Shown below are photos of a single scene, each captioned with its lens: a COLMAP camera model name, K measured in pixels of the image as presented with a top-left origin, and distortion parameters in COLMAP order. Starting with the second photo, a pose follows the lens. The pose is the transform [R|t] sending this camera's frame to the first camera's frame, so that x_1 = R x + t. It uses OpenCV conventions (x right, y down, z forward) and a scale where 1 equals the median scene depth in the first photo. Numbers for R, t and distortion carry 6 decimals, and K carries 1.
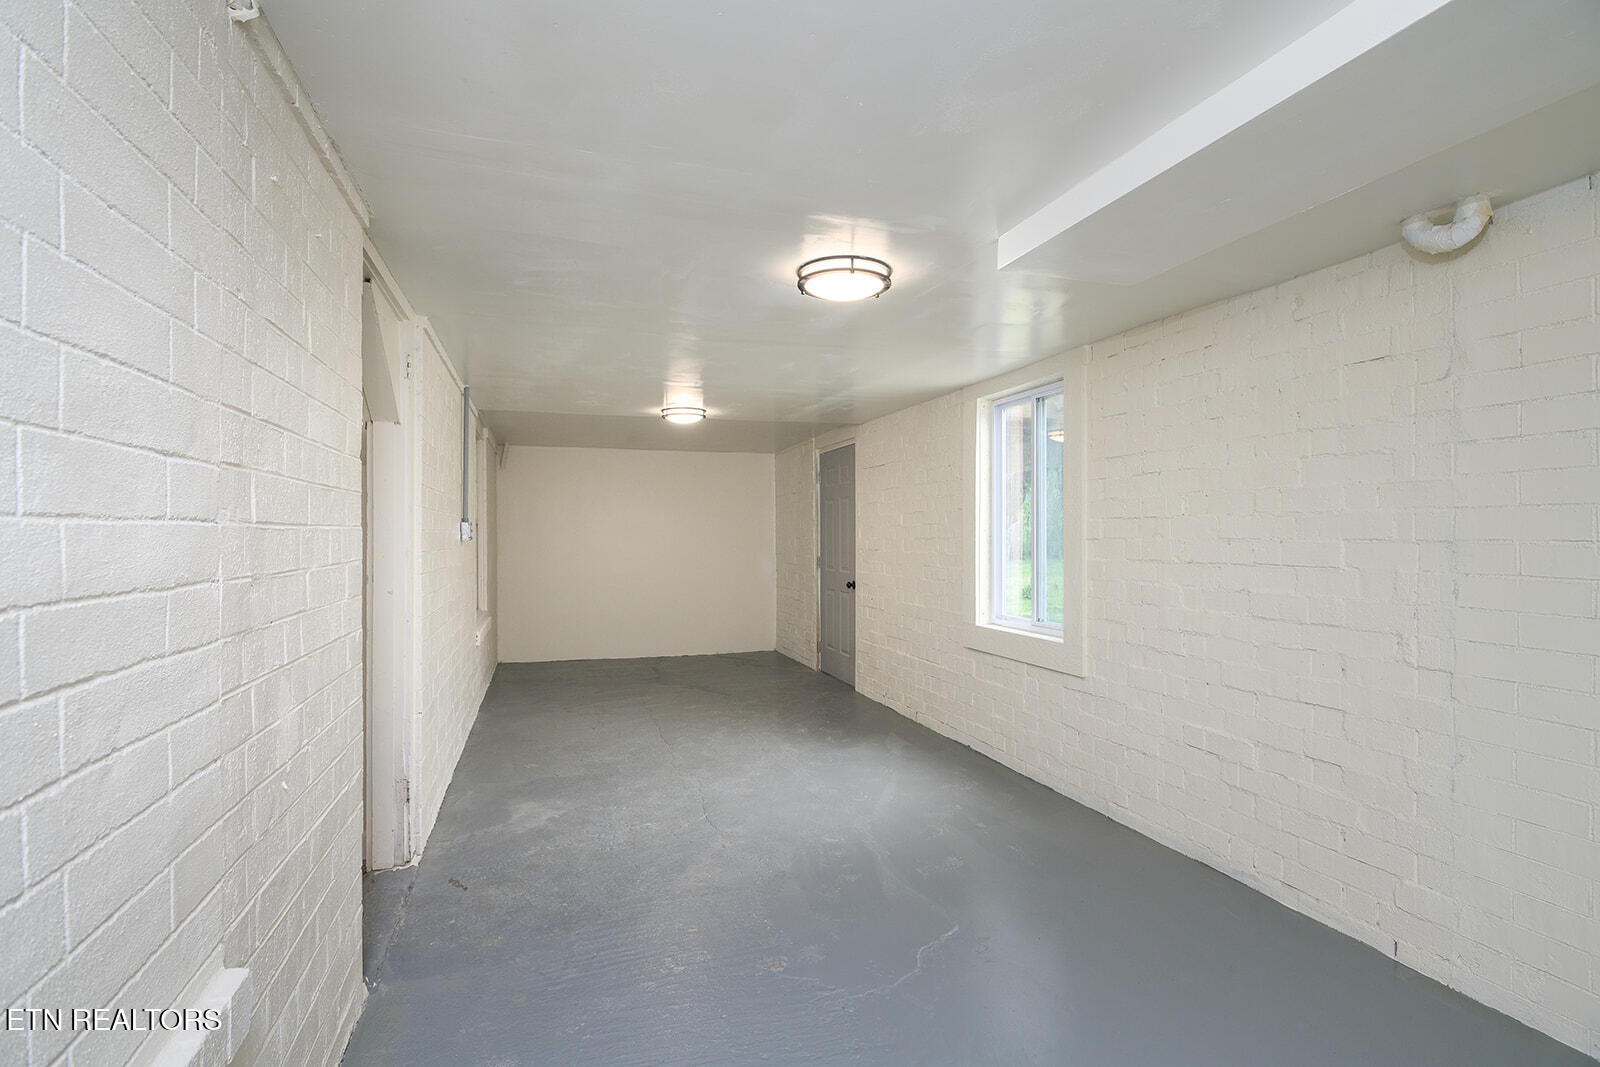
lens RADIAL K [[772.0, 0, 804.4], [0, 772.0, 536.7], [0, 0, 1]] dist [-0.015581, 0.001857]
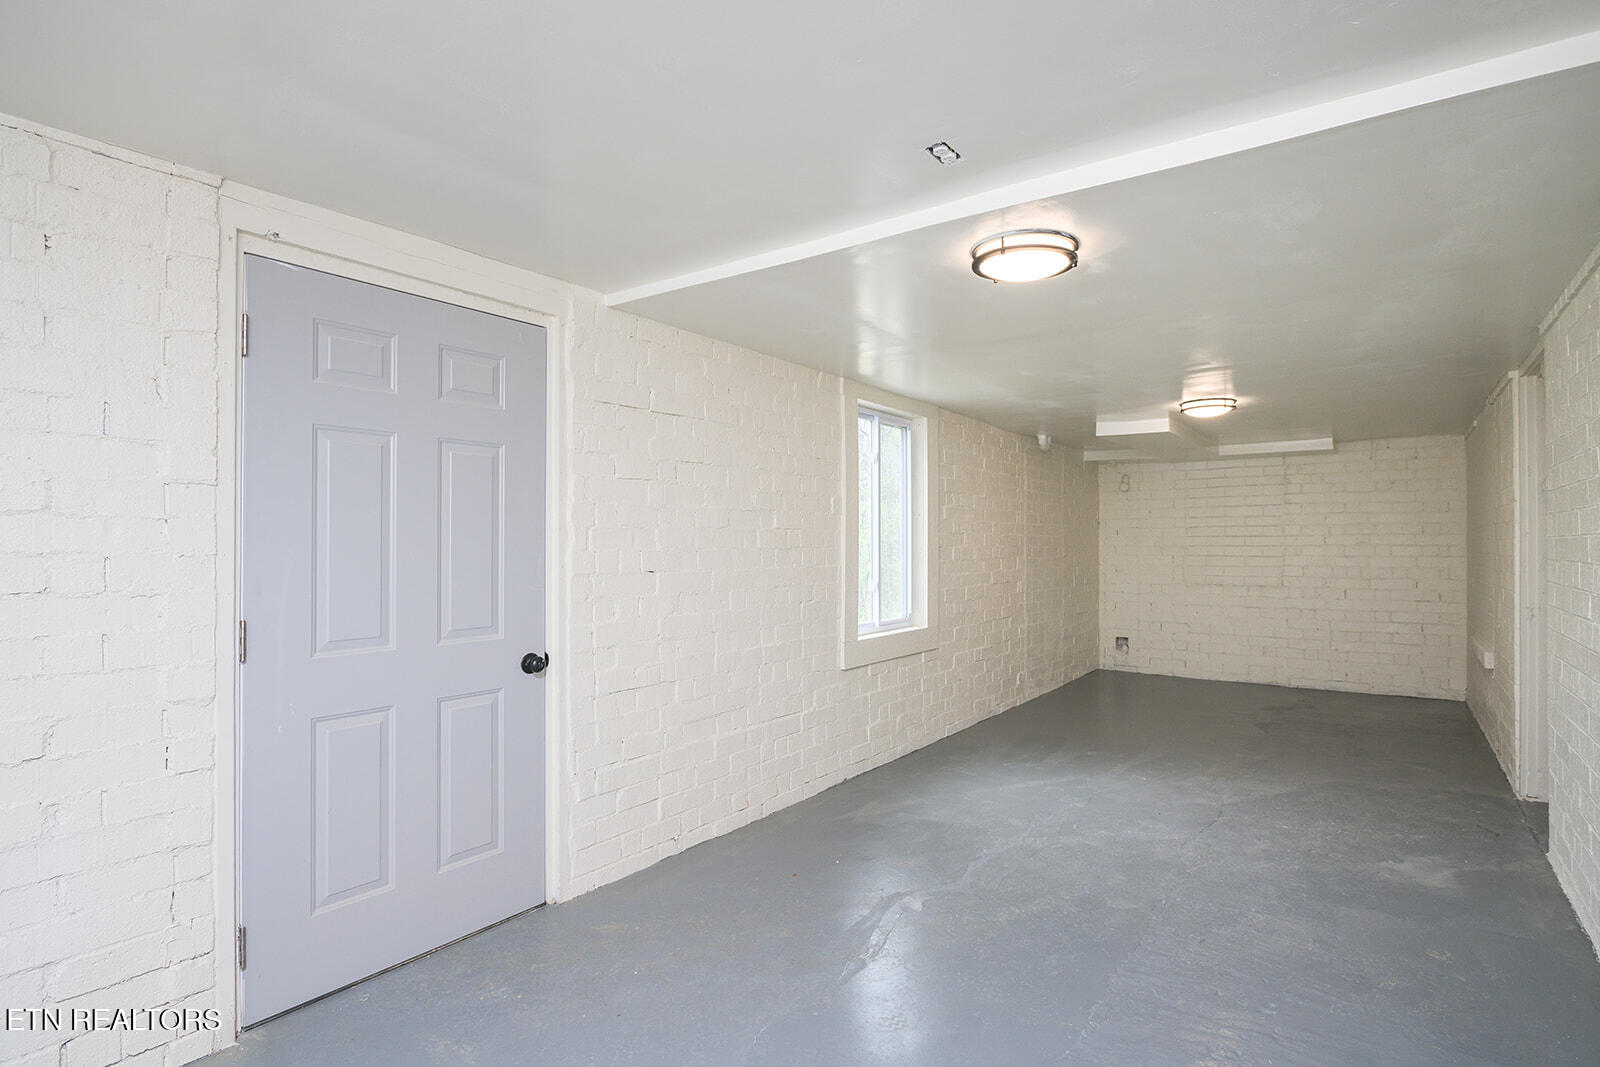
lens RADIAL K [[772.0, 0, 804.4], [0, 772.0, 536.7], [0, 0, 1]] dist [-0.015581, 0.001857]
pose [[-0.564405, 0.008409, 0.825455, -0.616292], [0.001241, 0.999956, -0.009338, -0.002702], [-0.825497, -0.004246, -0.564390, 1.891276]]
